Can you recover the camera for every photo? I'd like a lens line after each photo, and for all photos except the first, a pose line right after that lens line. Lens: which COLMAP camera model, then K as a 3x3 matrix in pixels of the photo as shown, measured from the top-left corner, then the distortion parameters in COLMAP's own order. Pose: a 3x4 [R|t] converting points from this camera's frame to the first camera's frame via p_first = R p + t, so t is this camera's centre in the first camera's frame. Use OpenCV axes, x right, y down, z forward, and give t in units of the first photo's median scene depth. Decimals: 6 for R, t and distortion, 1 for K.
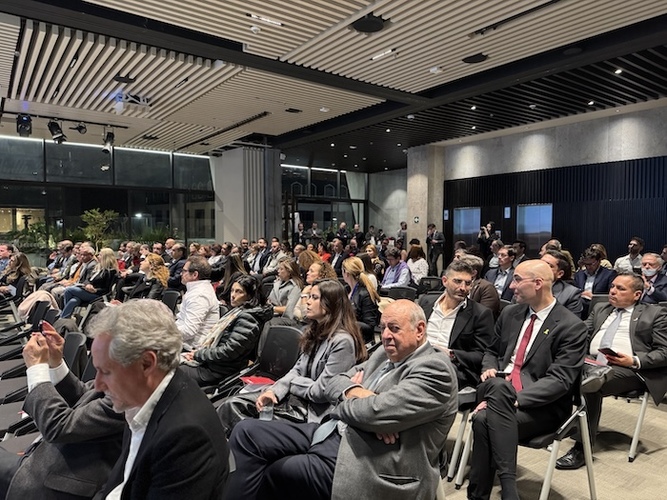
lens RADIAL K [[473.3, 0, 333.4], [0, 473.3, 250.3], [0, 0, 1]] dist [0.003460, 0.001201]
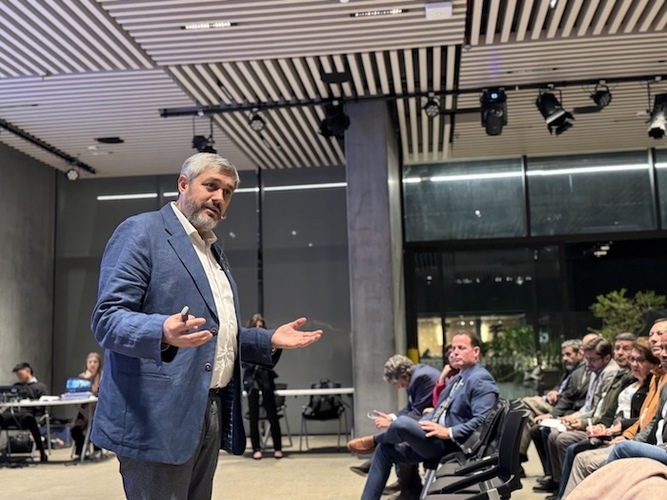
lens RADIAL K [[798.0, 0, 334.8], [0, 798.0, 251.6], [0, 0, 1]] dist [0.061995, 0.000000]
pose [[0.719661, -0.113904, -0.684919, -0.201946], [-0.005718, 0.985446, -0.169891, 0.024842], [0.694302, 0.126180, 0.708536, 0.291259]]
